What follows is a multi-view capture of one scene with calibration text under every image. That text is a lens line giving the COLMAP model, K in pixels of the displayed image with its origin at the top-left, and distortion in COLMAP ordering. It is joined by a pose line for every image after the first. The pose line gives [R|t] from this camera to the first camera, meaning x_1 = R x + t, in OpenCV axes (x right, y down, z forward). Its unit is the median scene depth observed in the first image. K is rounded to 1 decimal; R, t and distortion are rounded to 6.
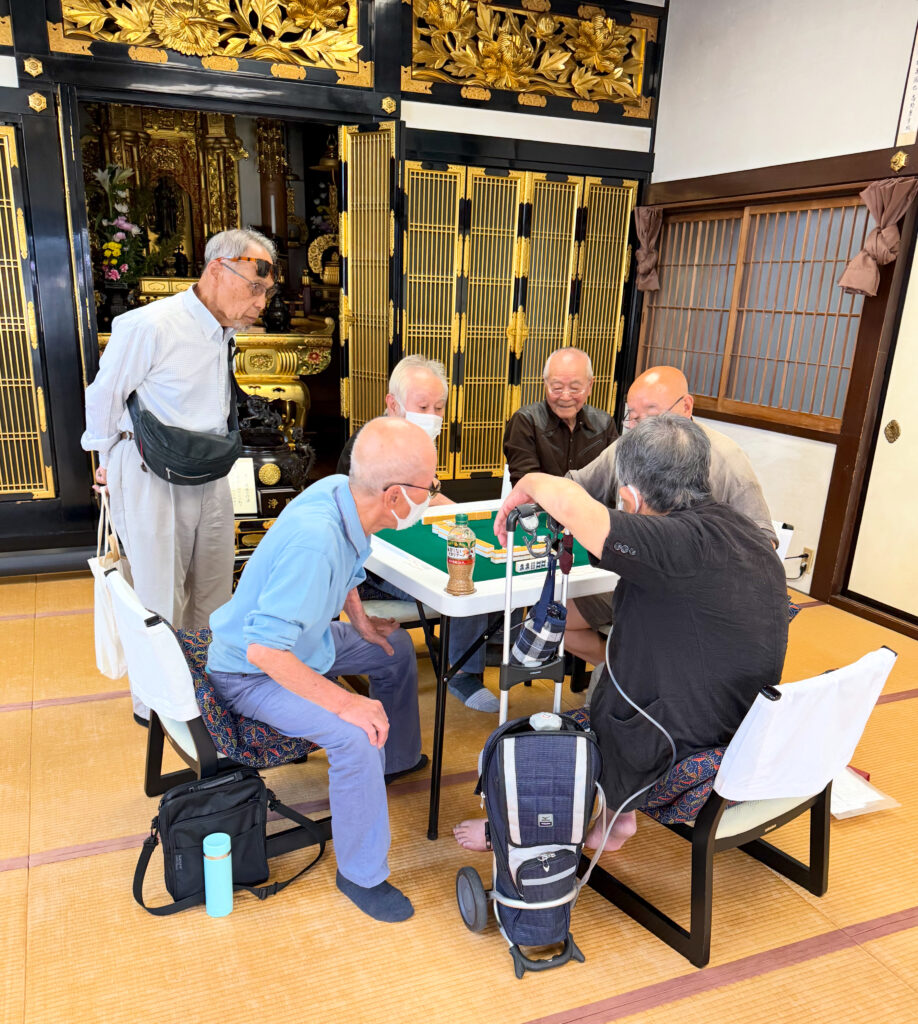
lens RADIAL K [[909.8, 0, 438.9], [0, 909.8, 606.8], [0, 0, 1]] dist [0.009801, -0.011603]
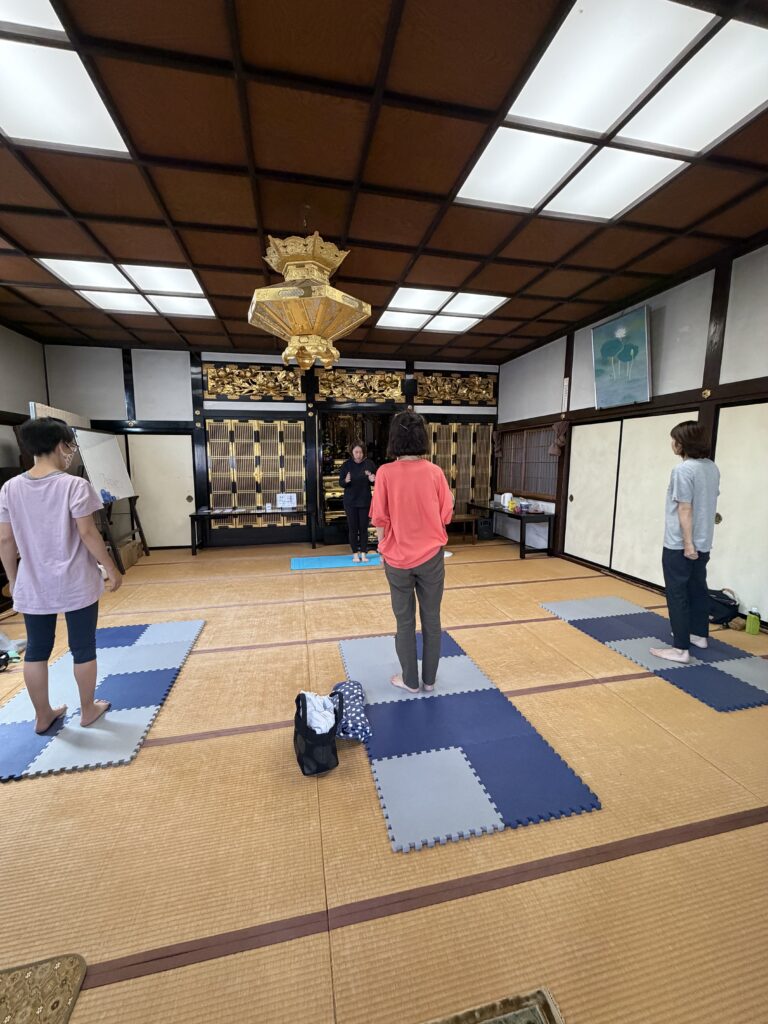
lens RADIAL K [[411.3, 0, 382.7], [0, 411.3, 511.5], [0, 0, 1]] dist [-0.000719, -0.000064]
pose [[0.984128, -0.014661, -0.176853, 0.101176], [-0.023142, 0.977469, -0.209808, 0.131446], [0.175945, 0.210571, 0.961615, -0.360786]]
